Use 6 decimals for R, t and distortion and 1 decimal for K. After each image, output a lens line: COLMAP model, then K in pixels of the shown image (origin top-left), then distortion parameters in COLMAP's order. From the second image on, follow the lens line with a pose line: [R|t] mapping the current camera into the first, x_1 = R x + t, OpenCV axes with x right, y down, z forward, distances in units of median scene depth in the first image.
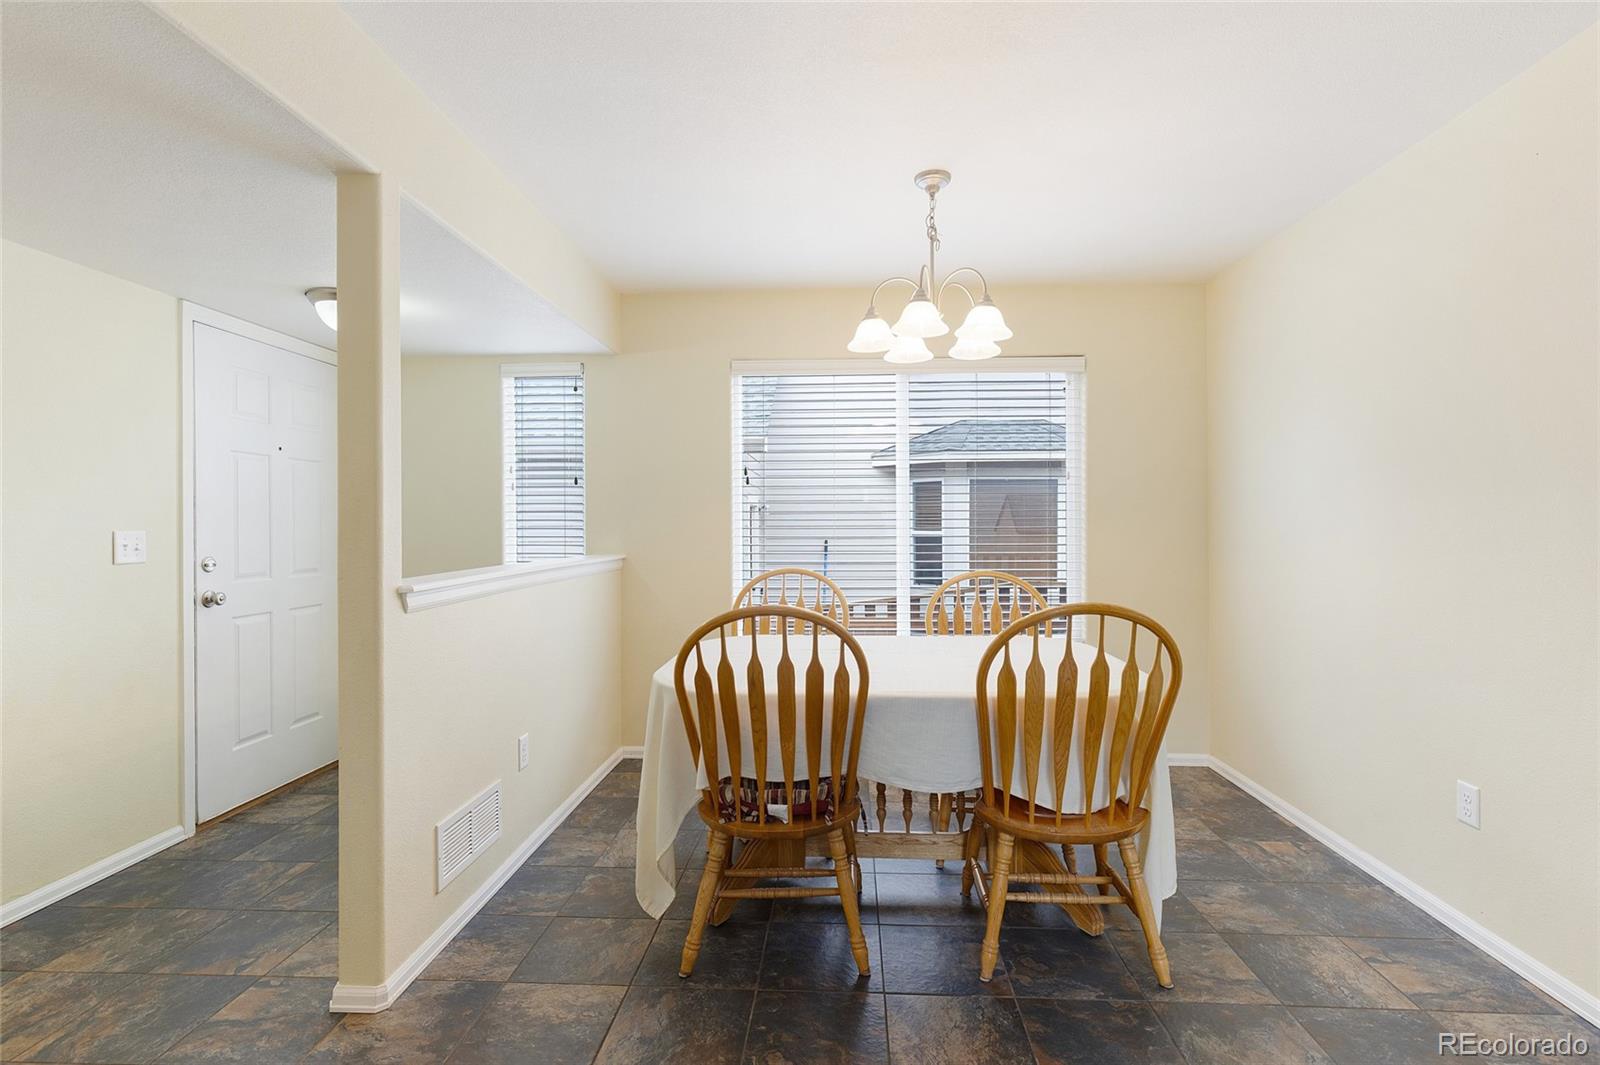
lens RADIAL K [[747.8, 0, 797.0], [0, 747.8, 530.8], [0, 0, 1]] dist [0.009557, -0.000538]
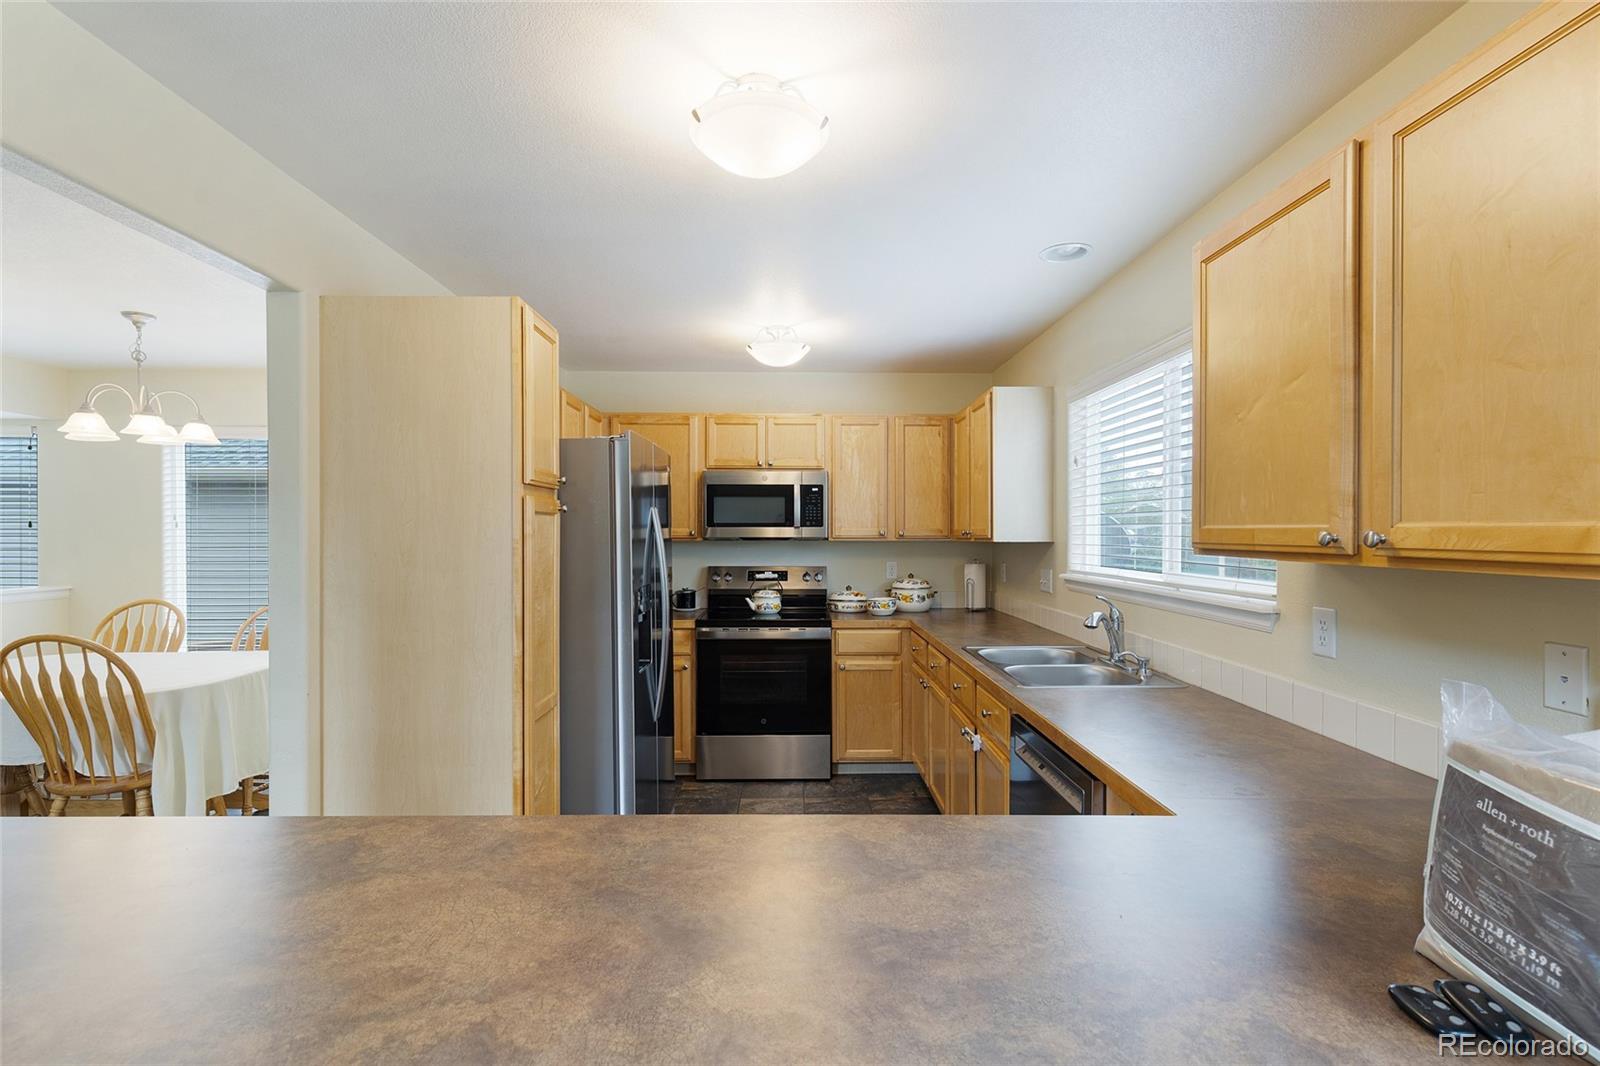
lens RADIAL K [[747.8, 0, 797.0], [0, 747.8, 531.3], [0, 0, 1]] dist [0.009557, -0.000538]
pose [[0.997299, 0.000879, 0.073446, 1.171425], [-0.000343, 0.999973, -0.007312, -0.066023], [-0.073451, 0.007267, 0.997272, -0.407675]]
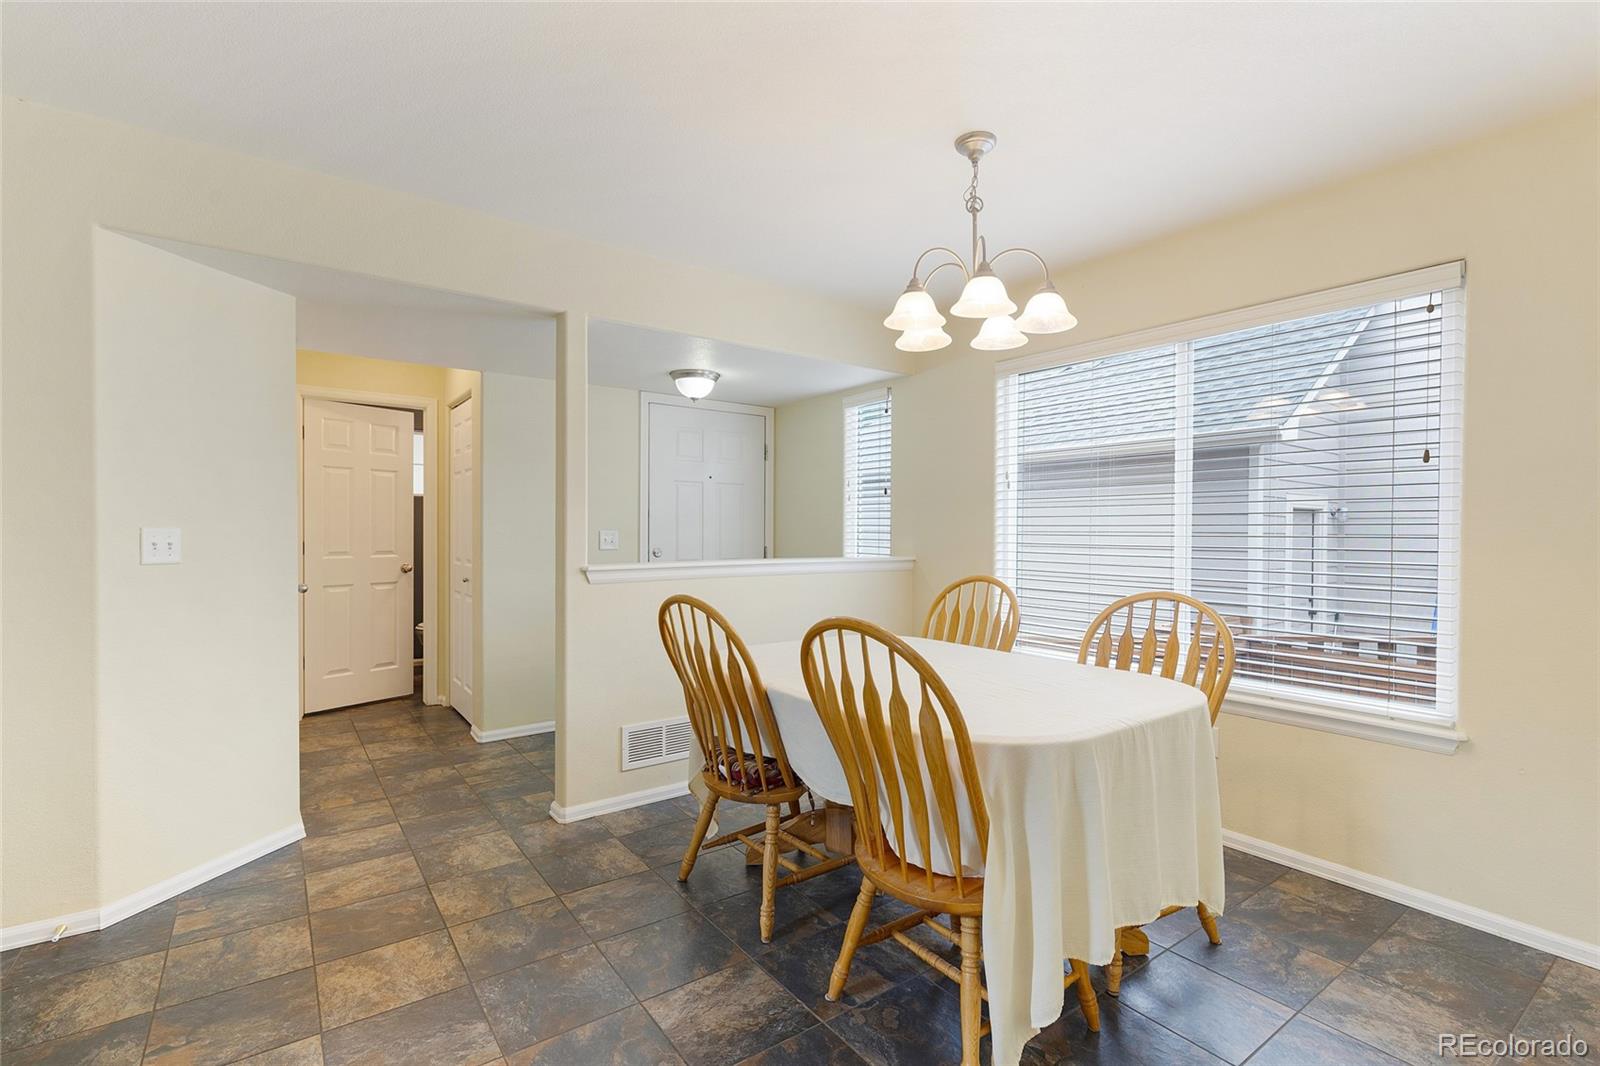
lens RADIAL K [[730.8, 0, 792.5], [0, 730.8, 543.7], [0, 0, 1]] dist [0.016381, -0.000071]
pose [[0.630191, 0.021664, -0.776138, 0.677023], [-0.012830, 0.999765, 0.017489, -0.005384], [0.776334, -0.001063, 0.630321, 0.259766]]
